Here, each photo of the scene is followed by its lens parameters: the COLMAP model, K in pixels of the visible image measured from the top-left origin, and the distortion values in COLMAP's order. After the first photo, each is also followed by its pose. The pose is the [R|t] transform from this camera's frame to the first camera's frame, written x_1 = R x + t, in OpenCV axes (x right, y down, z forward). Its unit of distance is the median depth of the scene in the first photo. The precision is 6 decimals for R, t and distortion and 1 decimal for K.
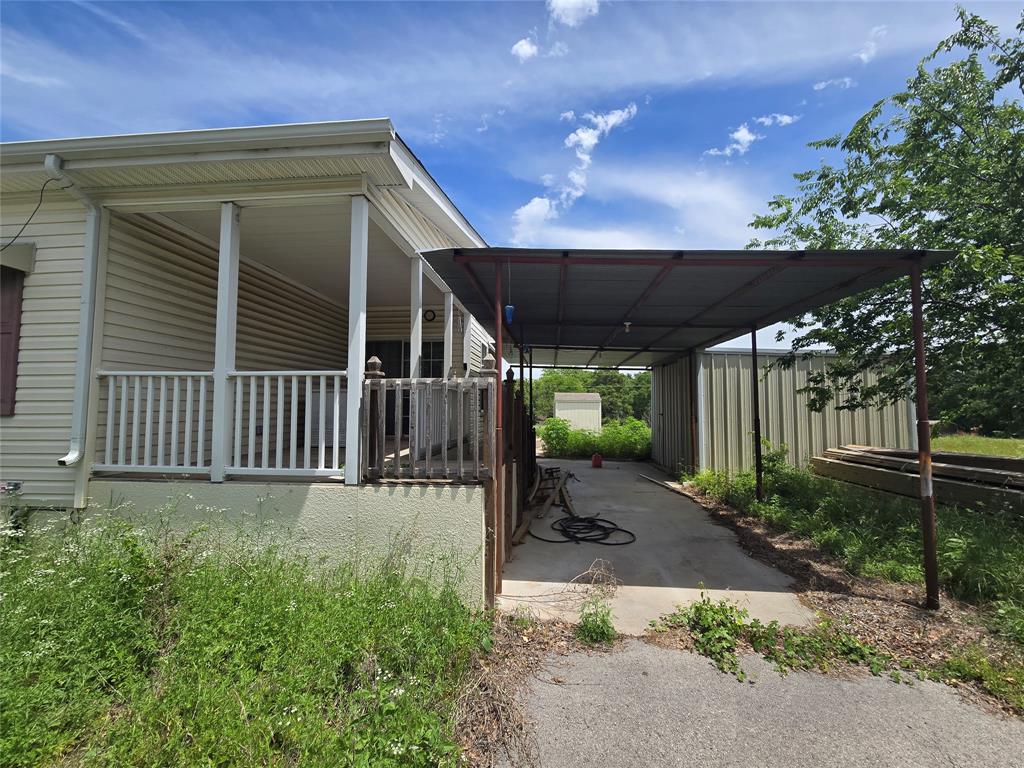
lens RADIAL K [[412.7, 0, 512.0], [0, 412.7, 384.0], [0, 0, 1]] dist [0.001002, 0.000235]
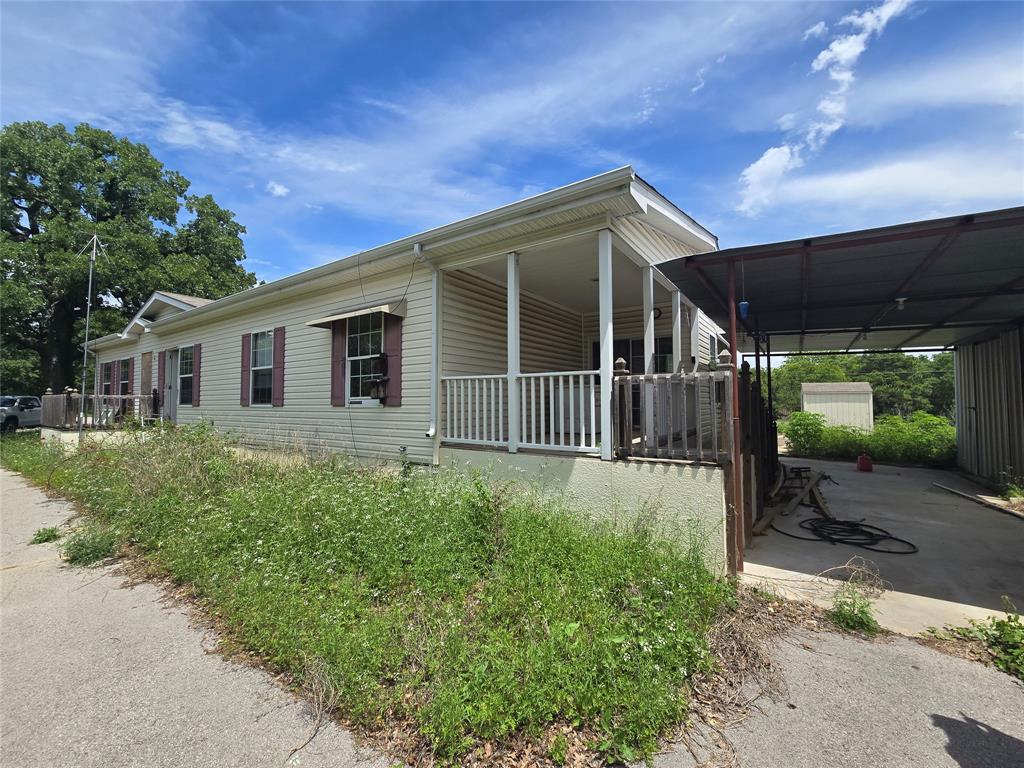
lens RADIAL K [[426.9, 0, 512.0], [0, 426.9, 384.0], [0, 0, 1]] dist [0.005006, 0.000419]
pose [[0.879178, -0.025051, -0.475834, -0.013497], [0.031714, 0.999479, 0.005977, -0.006243], [0.475436, -0.020345, 0.879515, -0.270306]]
